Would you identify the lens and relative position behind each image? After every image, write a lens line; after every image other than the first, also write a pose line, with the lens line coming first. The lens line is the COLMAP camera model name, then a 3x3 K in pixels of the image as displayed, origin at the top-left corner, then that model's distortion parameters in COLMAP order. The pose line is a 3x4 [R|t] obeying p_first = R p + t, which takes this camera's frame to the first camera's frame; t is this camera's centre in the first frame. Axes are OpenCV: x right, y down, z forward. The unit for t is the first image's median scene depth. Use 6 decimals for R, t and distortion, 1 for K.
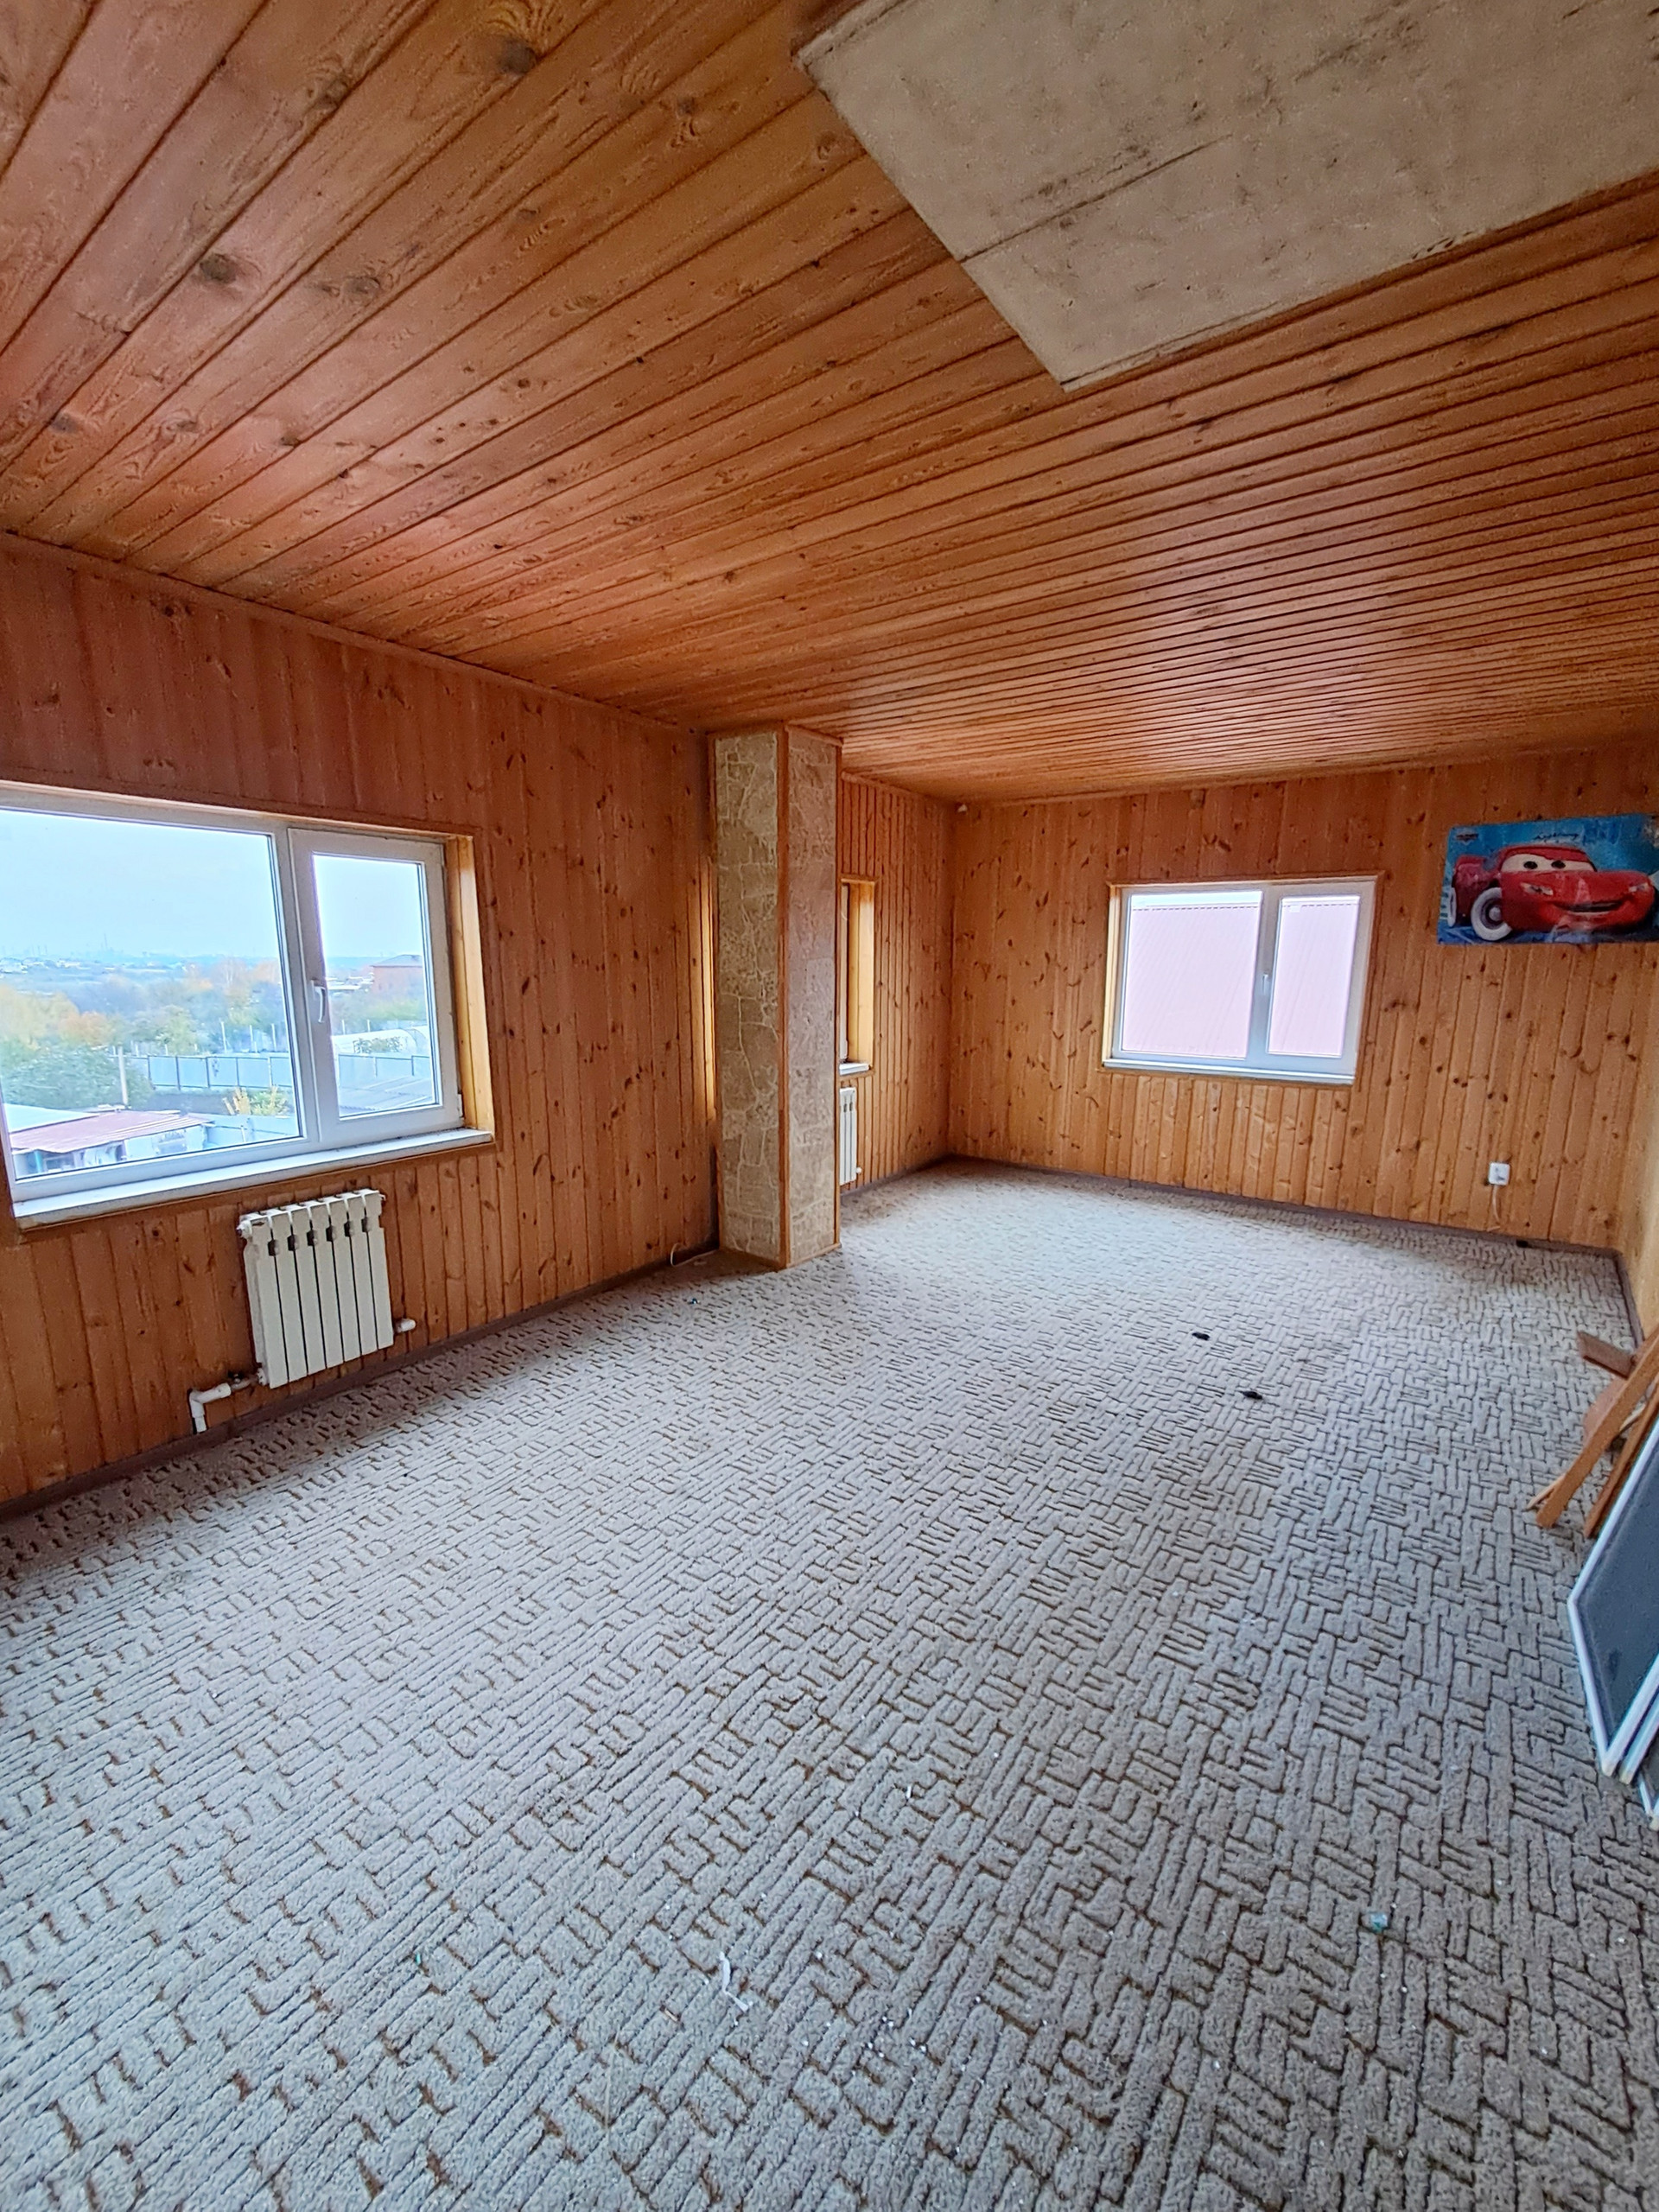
lens RADIAL K [[884.8, 0, 898.8], [0, 884.8, 1125.6], [0, 0, 1]] dist [-0.003881, 0.002621]
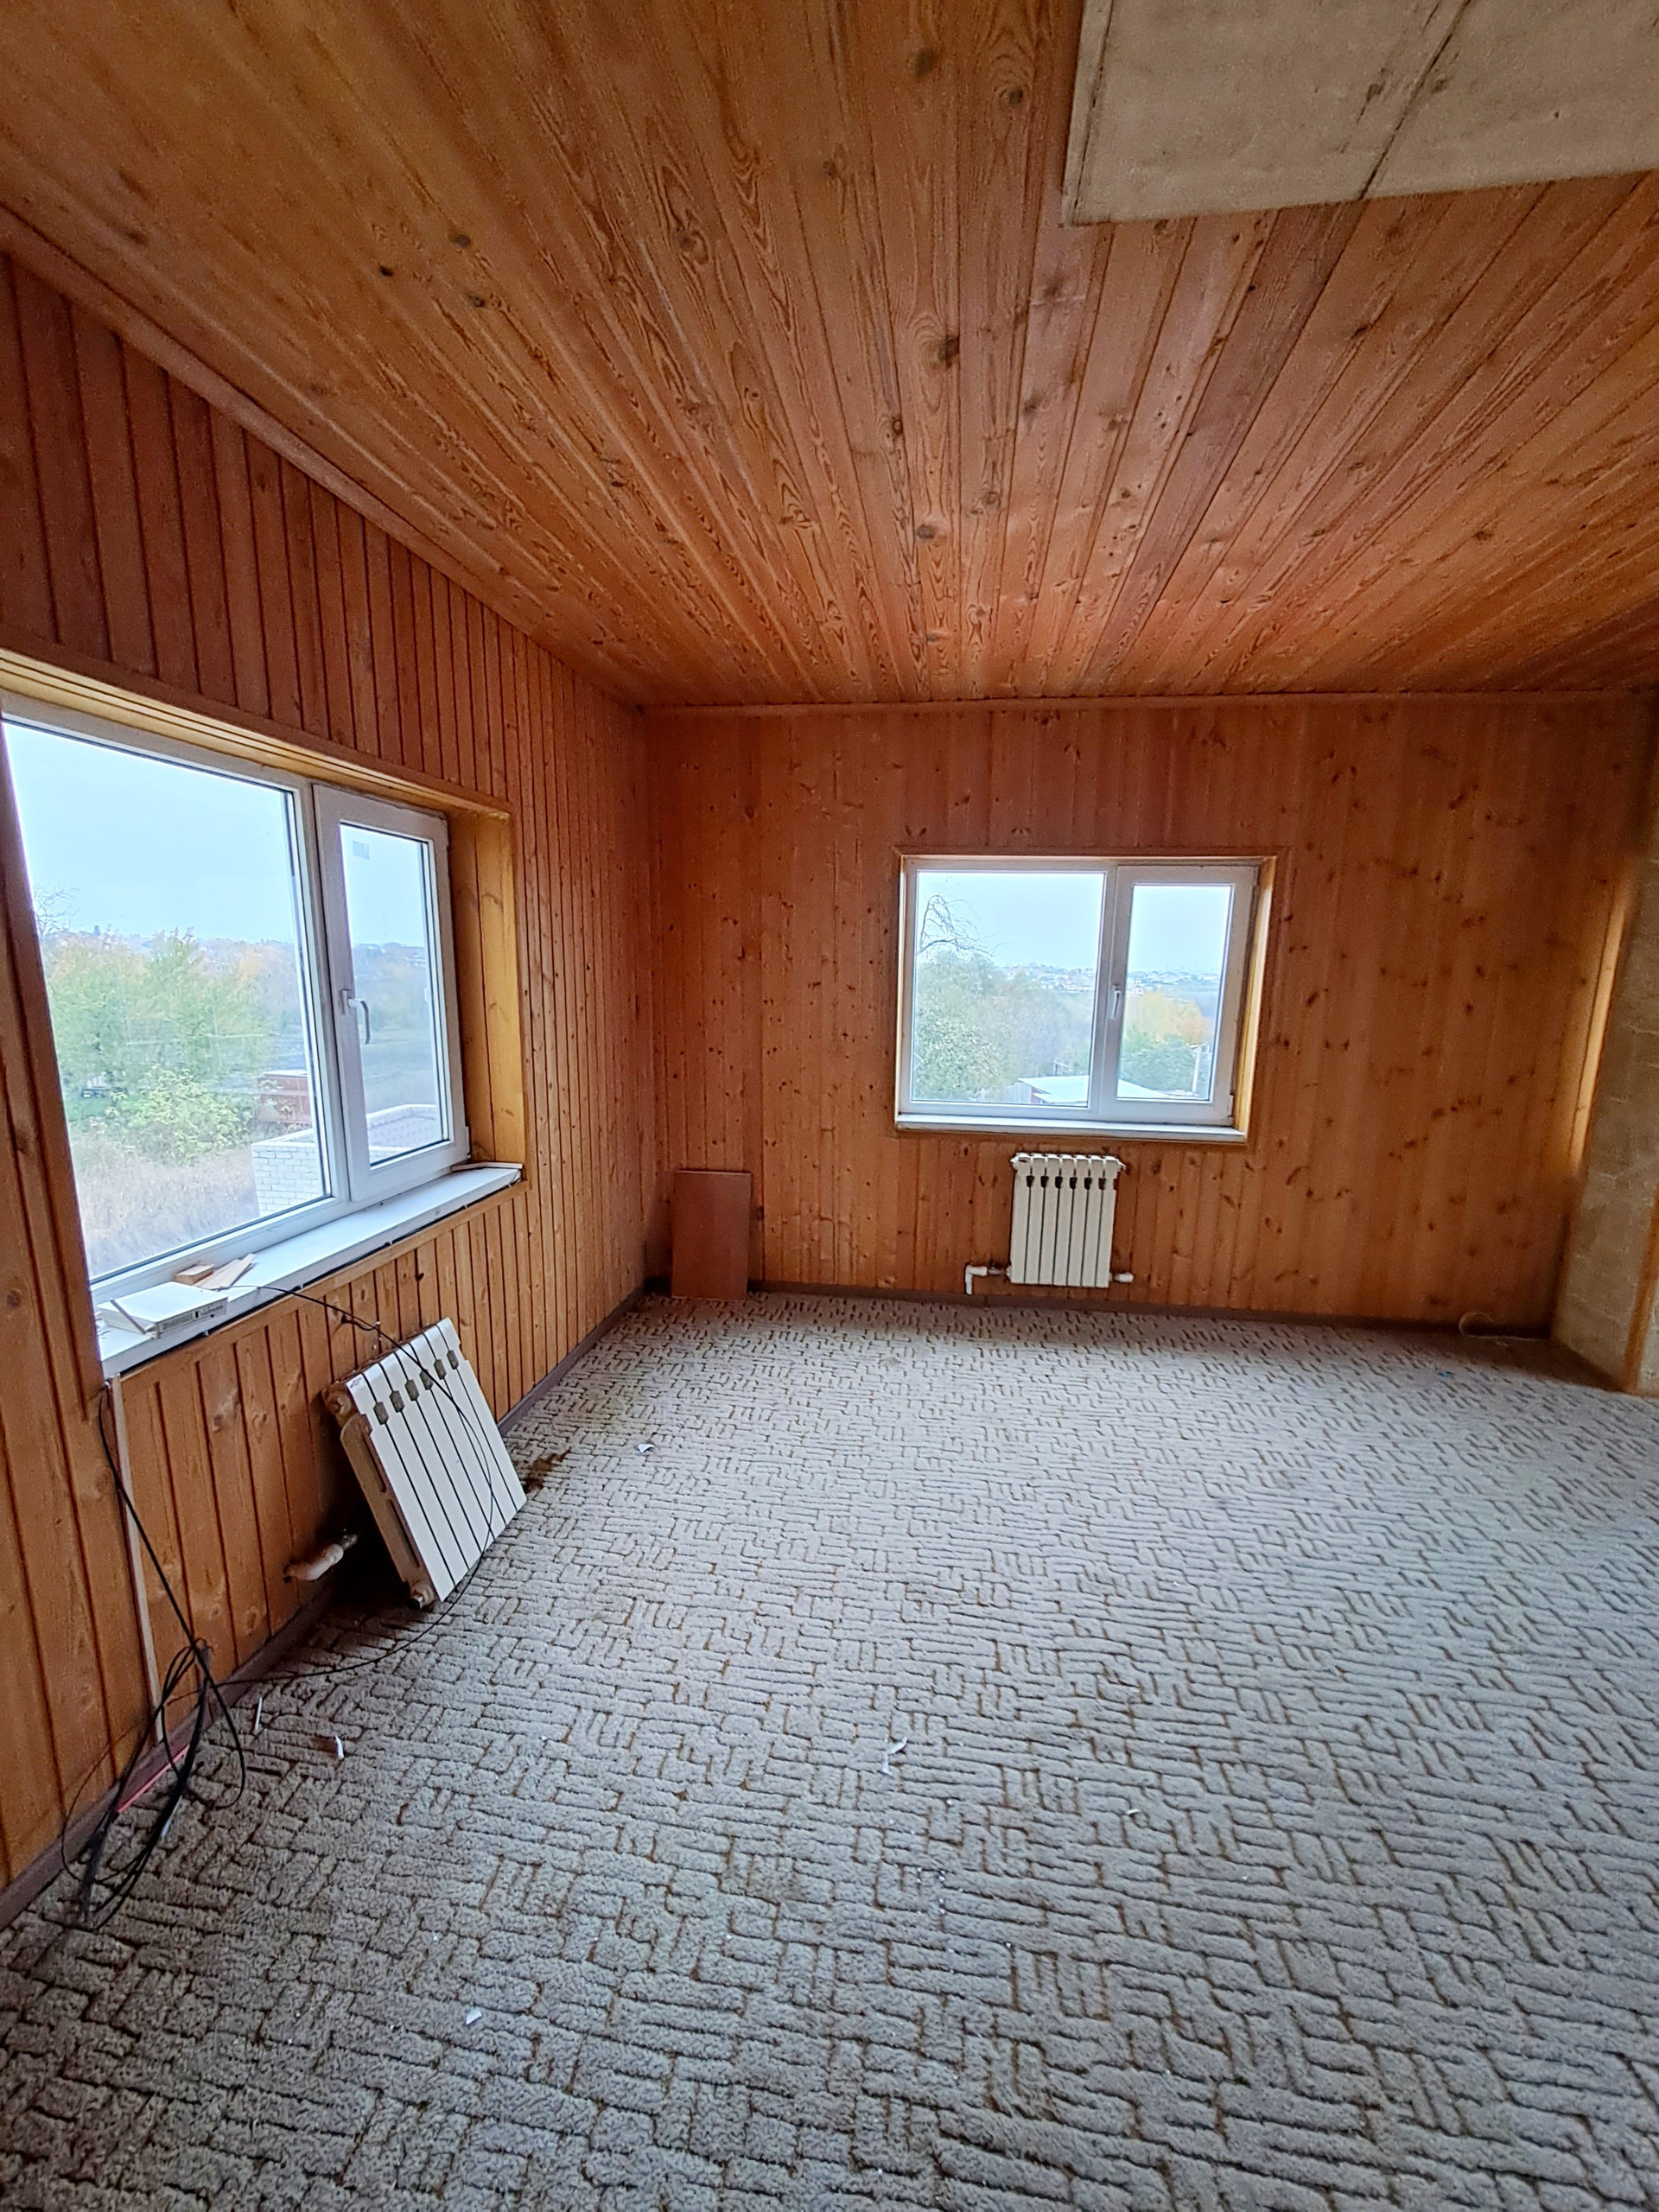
lens RADIAL K [[884.8, 0, 849.7], [0, 884.8, 1121.5], [0, 0, 1]] dist [-0.003881, 0.002621]
pose [[0.484254, 0.161394, -0.859913, 0.228291], [-0.181729, 0.979958, 0.081586, -0.007444], [0.855846, 0.116763, 0.503879, 0.059120]]
